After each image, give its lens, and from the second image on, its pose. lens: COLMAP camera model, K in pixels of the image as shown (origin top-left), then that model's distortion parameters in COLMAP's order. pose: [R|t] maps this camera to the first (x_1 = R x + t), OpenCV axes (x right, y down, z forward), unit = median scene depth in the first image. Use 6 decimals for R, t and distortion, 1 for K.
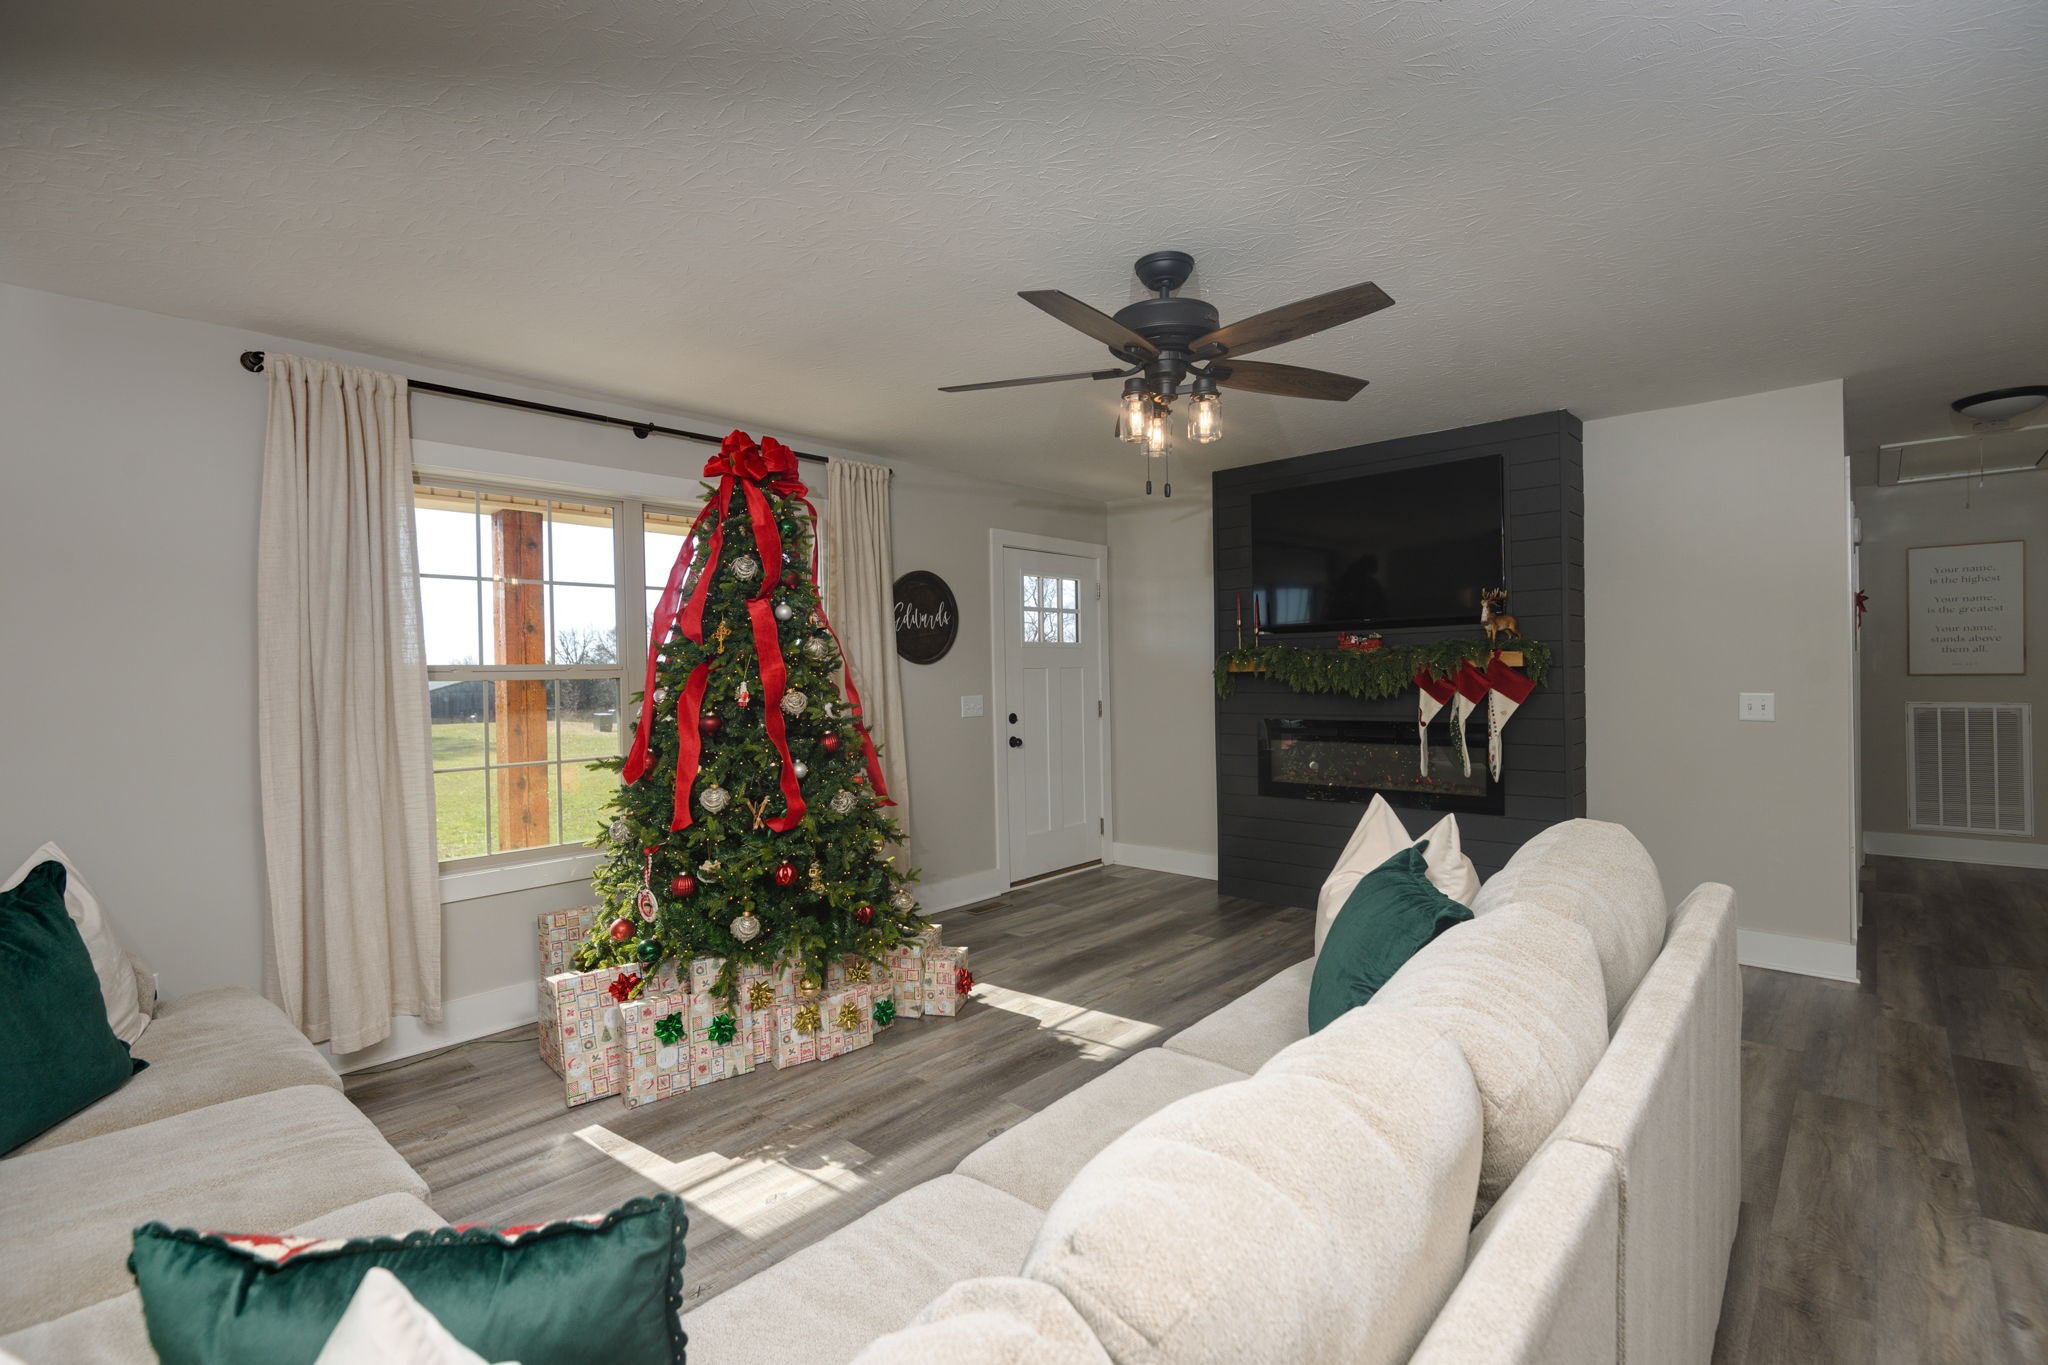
lens RADIAL K [[923.2, 0, 1024.0], [0, 923.2, 682.5], [0, 0, 1]] dist [-0.001863, -0.000586]
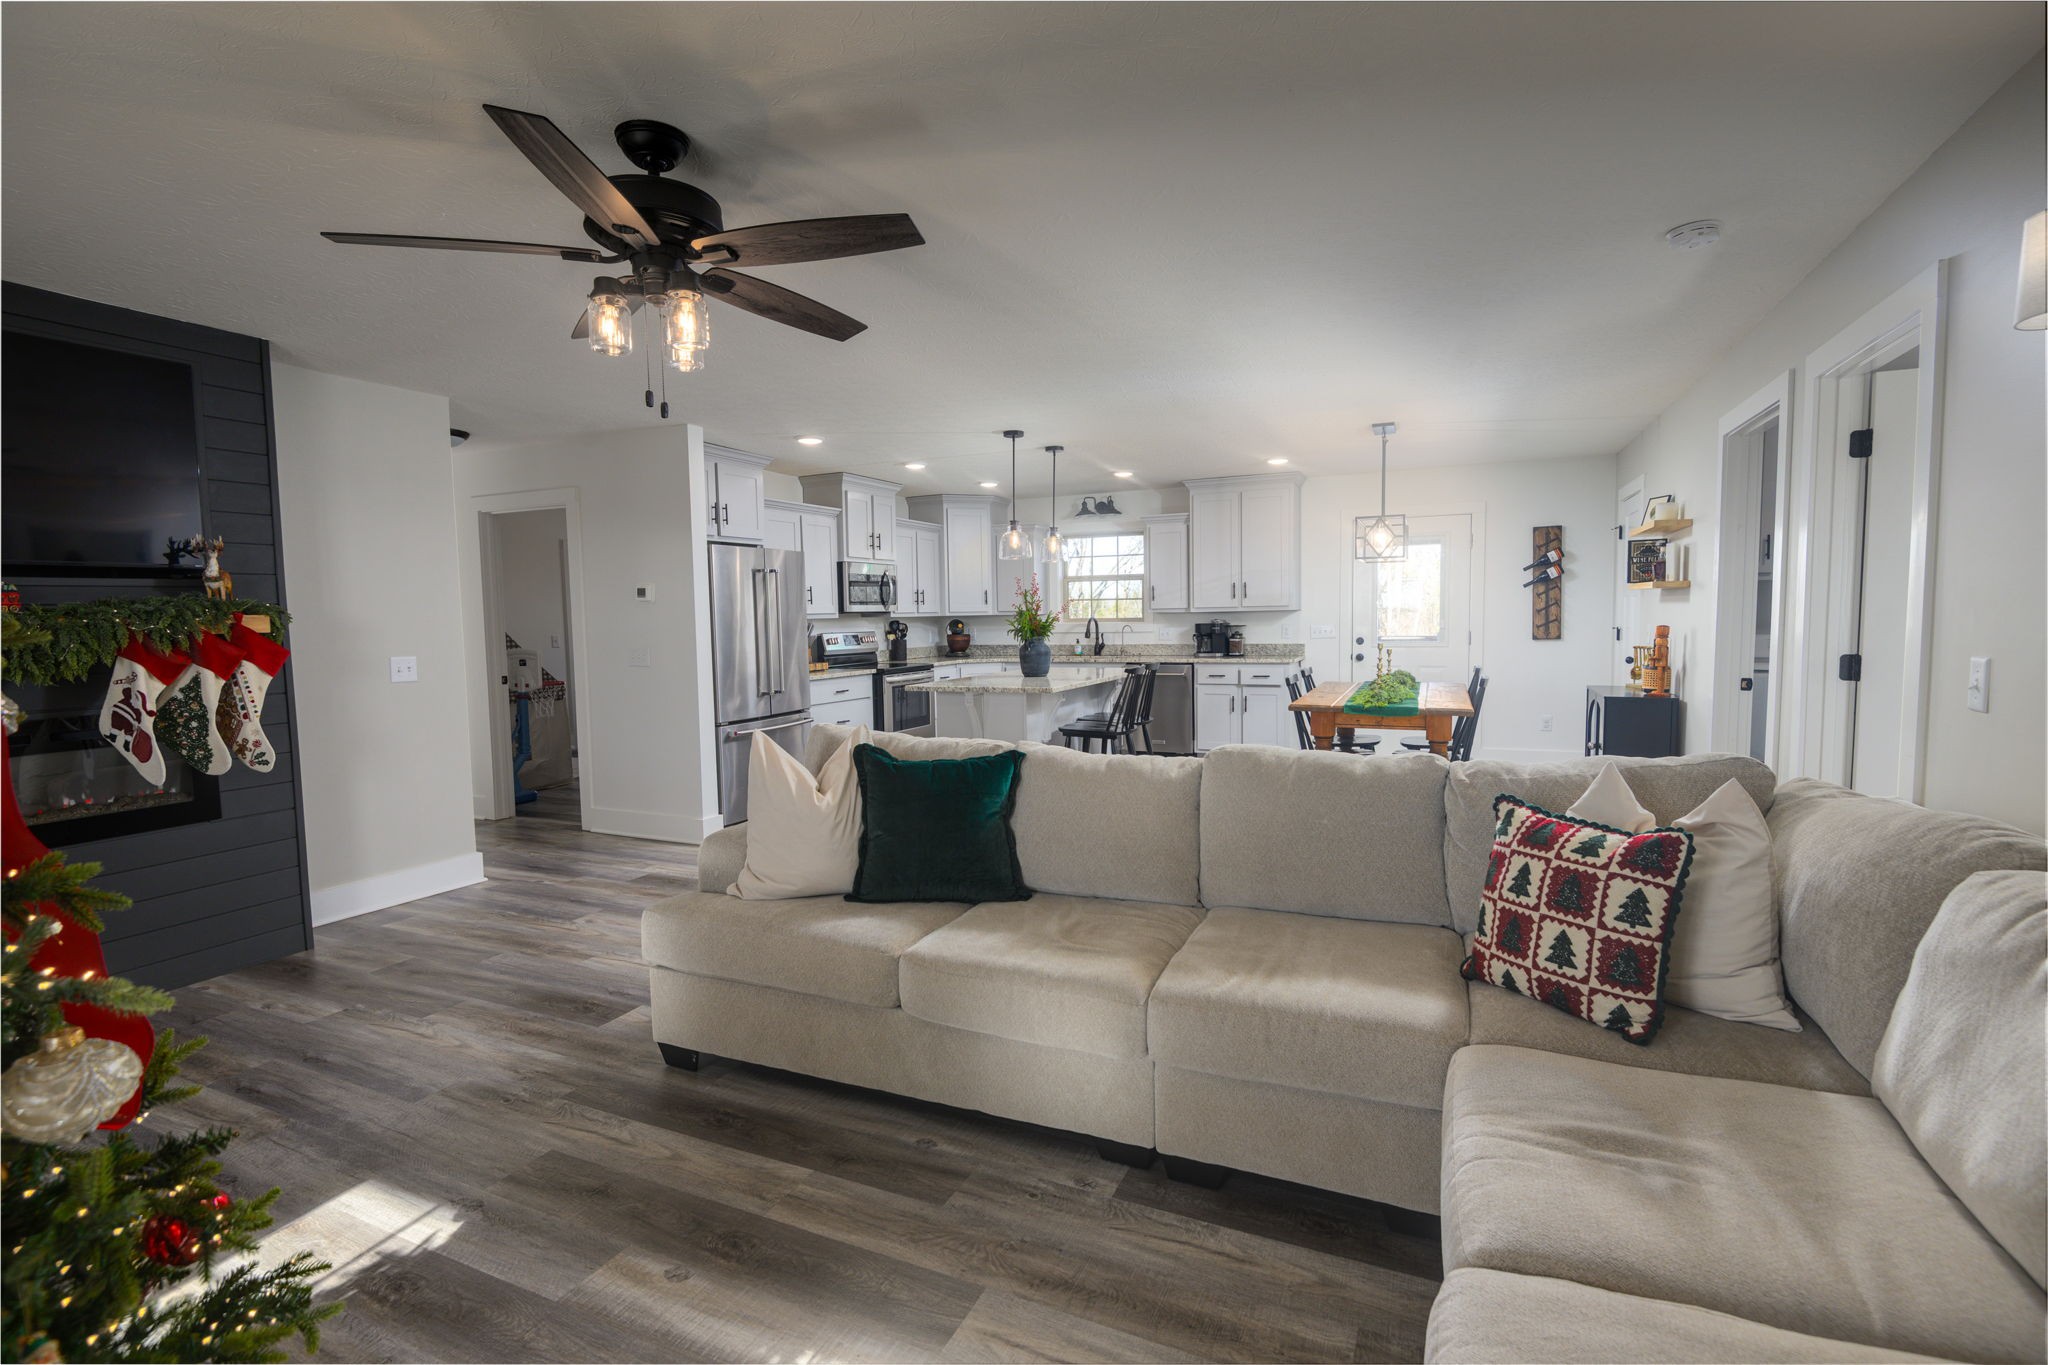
lens RADIAL K [[923.2, 0, 1024.0], [0, 923.2, 682.5], [0, 0, 1]] dist [-0.001863, -0.000586]
pose [[-0.295930, -0.044361, 0.954179, -0.469312], [0.031194, 0.997939, 0.056070, 0.001787], [-0.954700, 0.046357, -0.293936, 0.580947]]
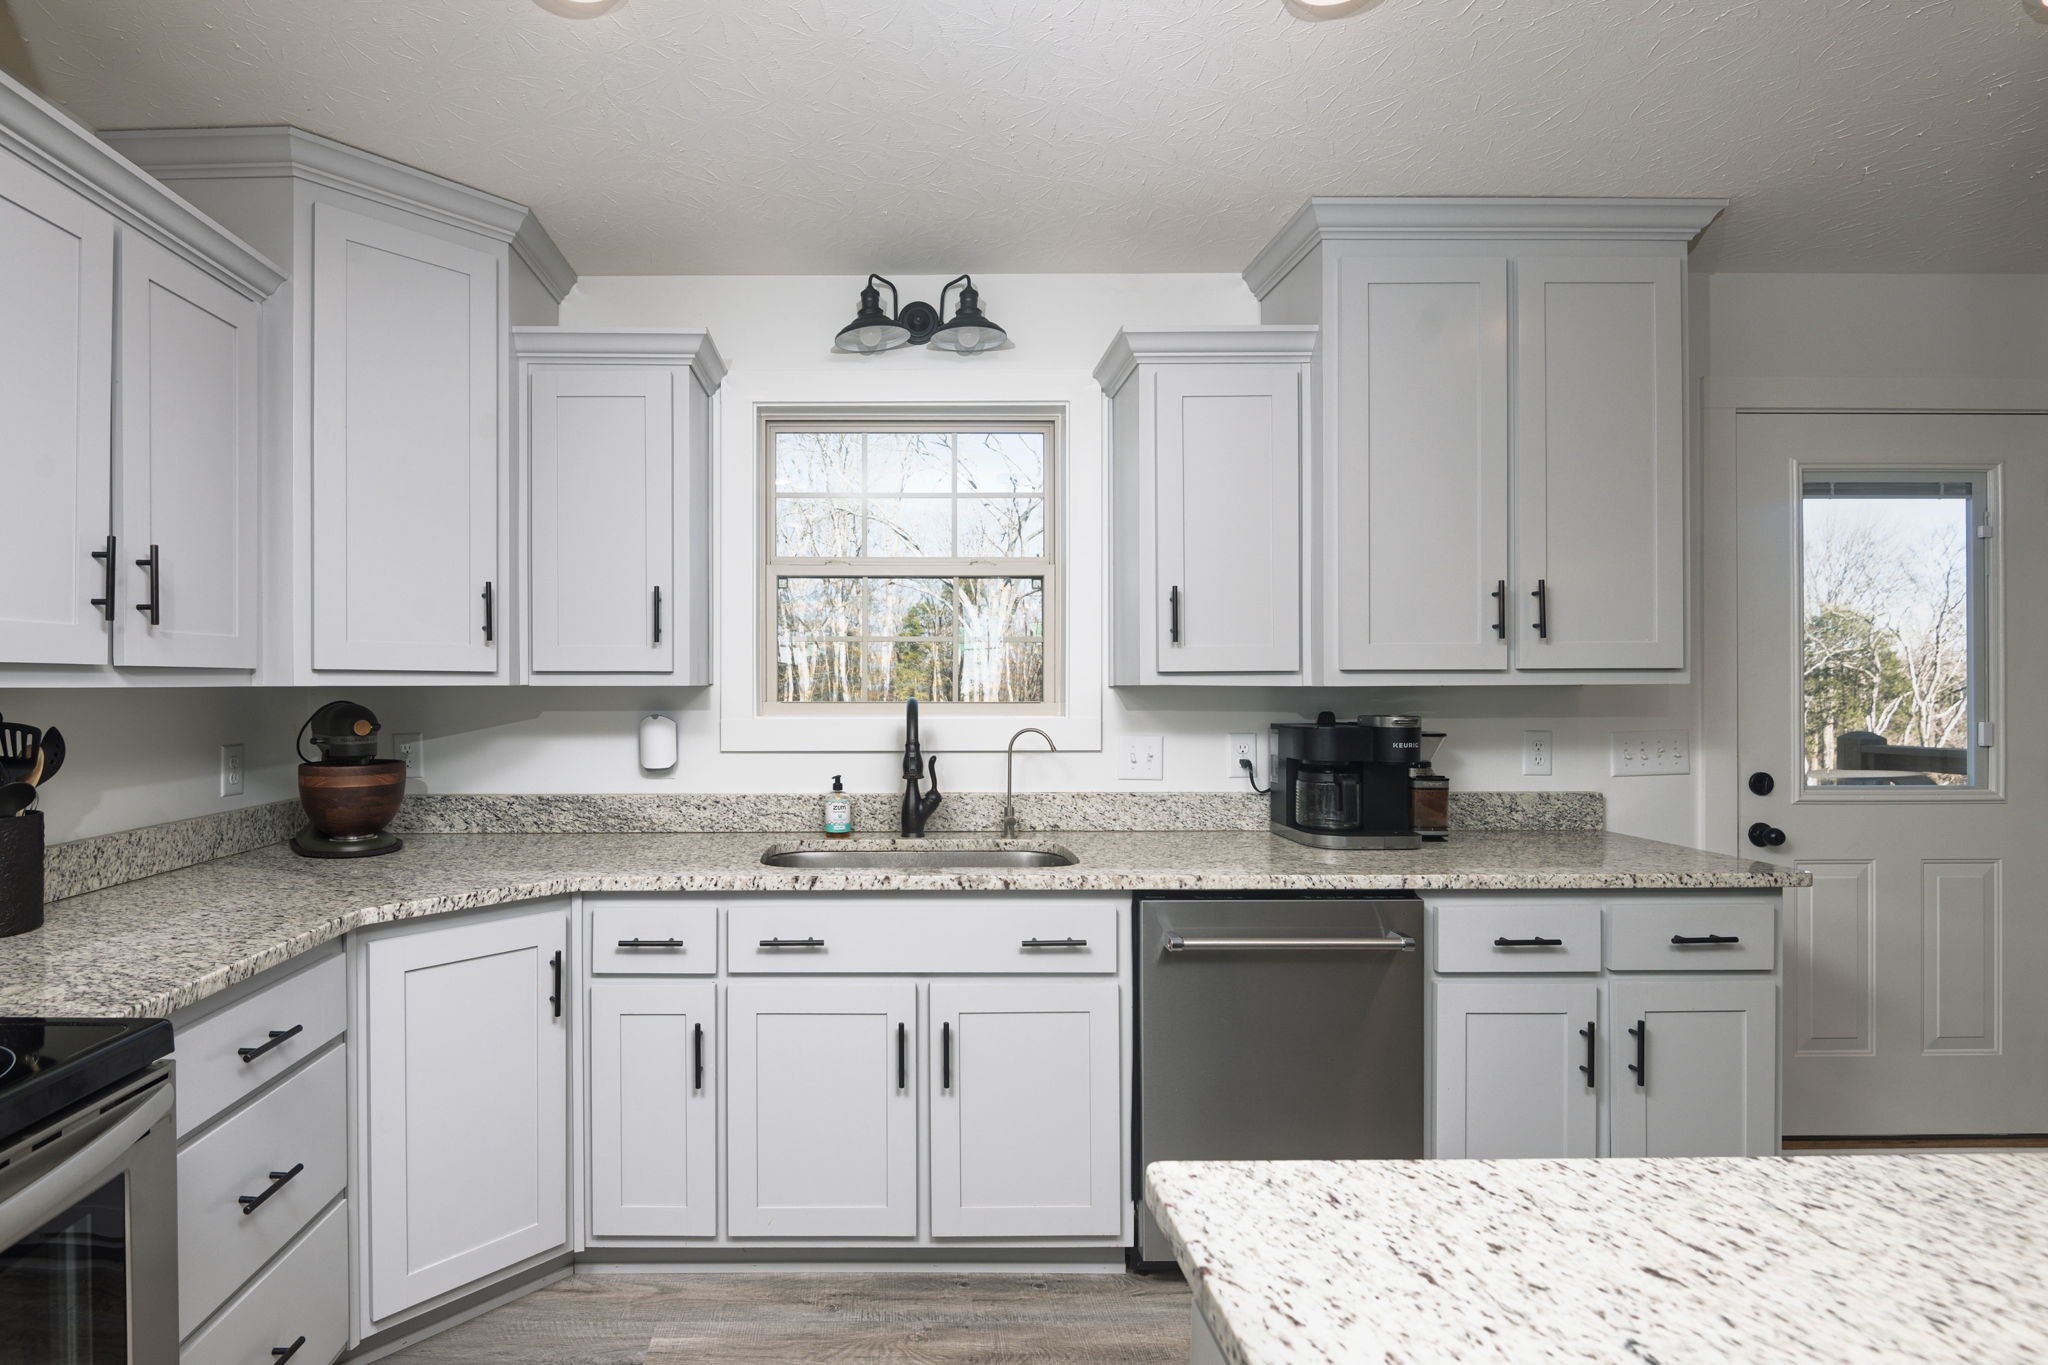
lens RADIAL K [[991.3, 0, 870.5], [0, 991.3, 692.5], [0, 0, 1]] dist [0.001420, -0.000031]
pose [[-0.666097, 0.016869, 0.745674, 1.048631], [0.021500, 0.999763, -0.003411, -0.026548], [-0.745555, 0.013760, -0.666302, 0.237835]]
